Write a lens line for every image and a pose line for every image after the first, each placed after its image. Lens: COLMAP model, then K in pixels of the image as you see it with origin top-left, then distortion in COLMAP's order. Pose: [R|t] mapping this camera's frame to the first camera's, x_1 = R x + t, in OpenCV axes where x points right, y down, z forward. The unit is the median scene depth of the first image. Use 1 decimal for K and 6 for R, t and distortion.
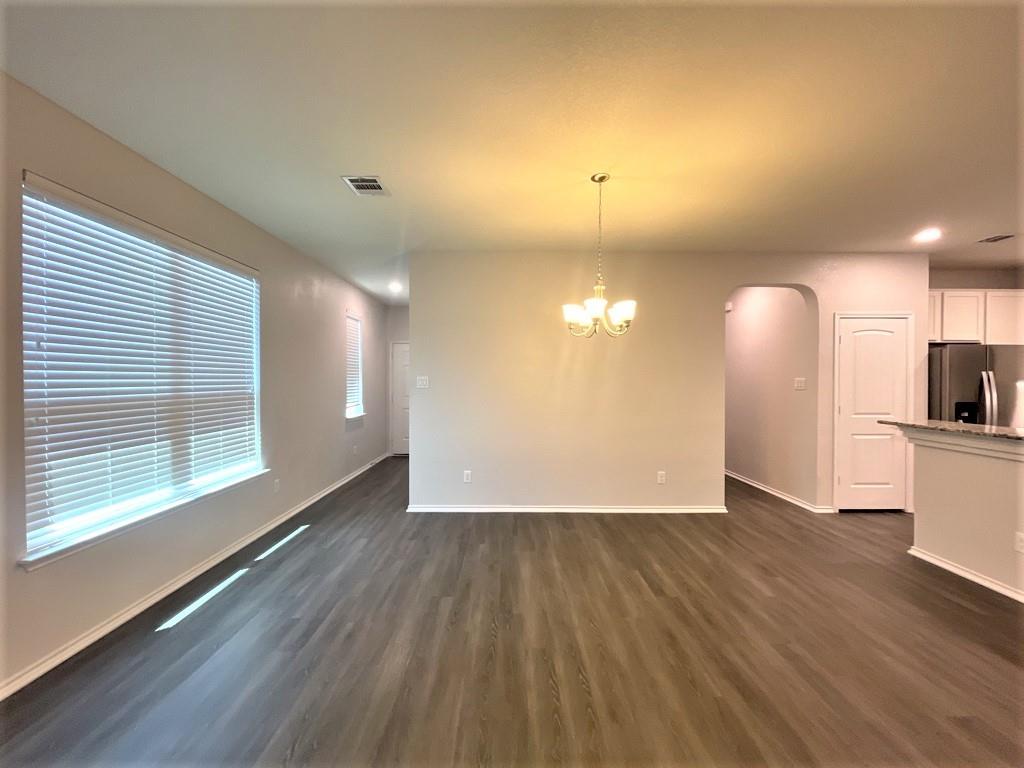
lens RADIAL K [[413.2, 0, 508.3], [0, 413.2, 384.8], [0, 0, 1]] dist [-0.001479, -0.000583]
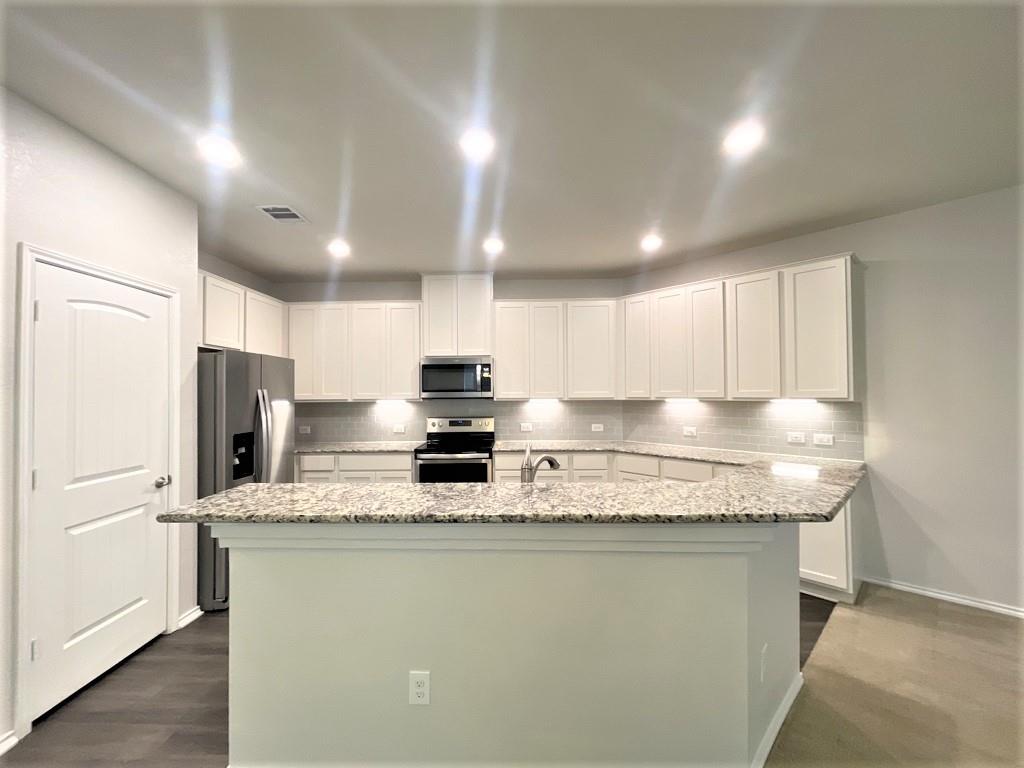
lens RADIAL K [[413.2, 0, 508.3], [0, 413.2, 384.8], [0, 0, 1]] dist [-0.001479, -0.000583]
pose [[0.022897, 0.019390, 0.999550, 0.525569], [0.019823, 0.999607, -0.019845, -0.022331], [-0.999541, 0.020268, 0.022504, 0.676227]]
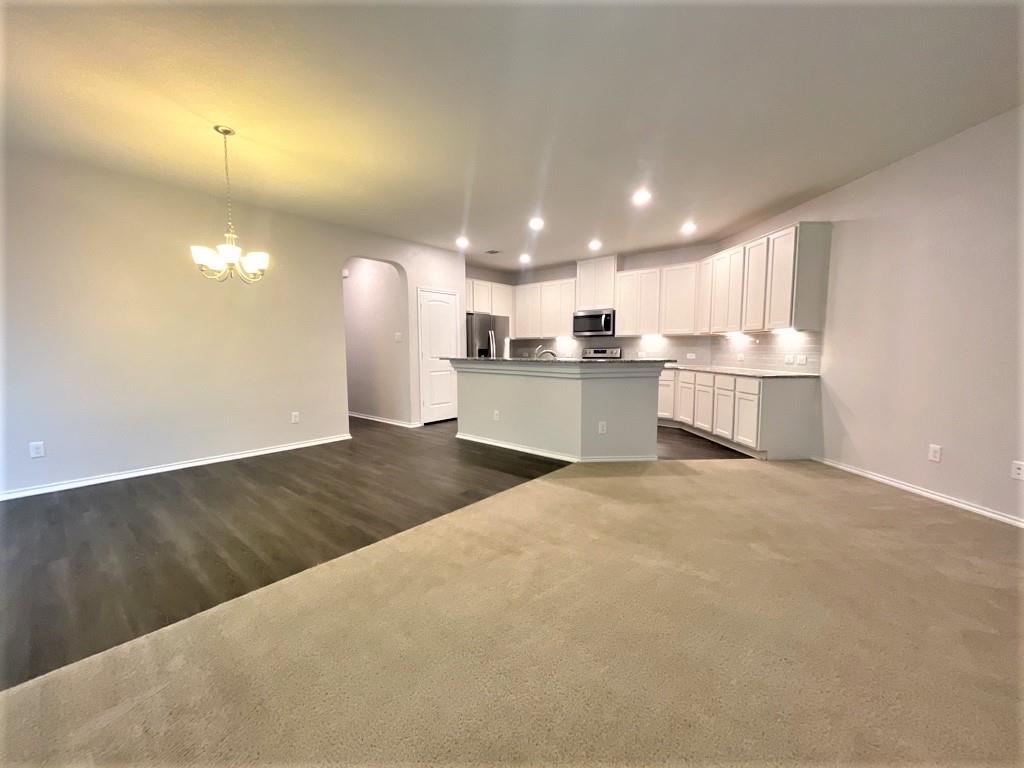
lens RADIAL K [[413.2, 0, 508.3], [0, 413.2, 384.8], [0, 0, 1]] dist [-0.001479, -0.000583]
pose [[0.656089, -0.071434, 0.751295, -0.120649], [0.013397, 0.996456, 0.083044, 0.063441], [-0.754565, -0.044419, 0.654721, -0.235486]]
